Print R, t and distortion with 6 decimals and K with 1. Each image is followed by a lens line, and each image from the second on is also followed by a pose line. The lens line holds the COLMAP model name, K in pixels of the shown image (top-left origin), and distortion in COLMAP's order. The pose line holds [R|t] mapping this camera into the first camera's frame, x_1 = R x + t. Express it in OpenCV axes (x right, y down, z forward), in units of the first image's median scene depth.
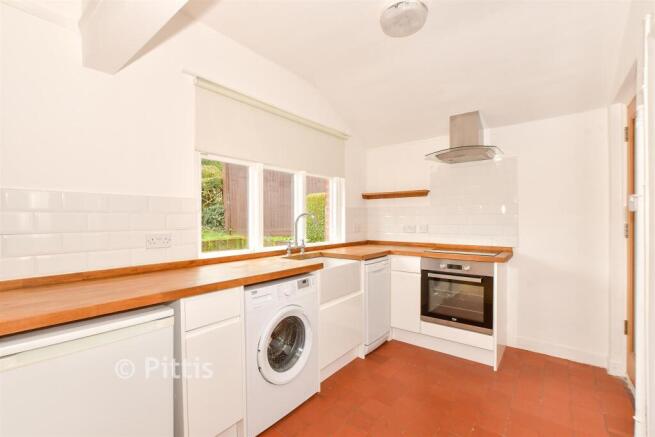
lens RADIAL K [[291.5, 0, 326.8], [0, 291.5, 220.3], [0, 0, 1]] dist [-0.000220, -0.000246]
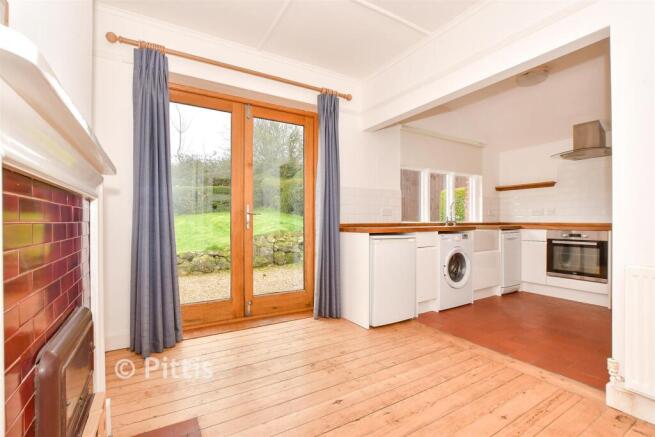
lens RADIAL K [[291.5, 0, 328.0], [0, 291.5, 219.9], [0, 0, 1]] dist [-0.000220, -0.000246]
pose [[0.934963, 0.000622, -0.354745, -0.153160], [-0.000810, 1.000000, -0.000381, 0.076750], [0.354744, 0.000643, 0.934963, -0.642394]]
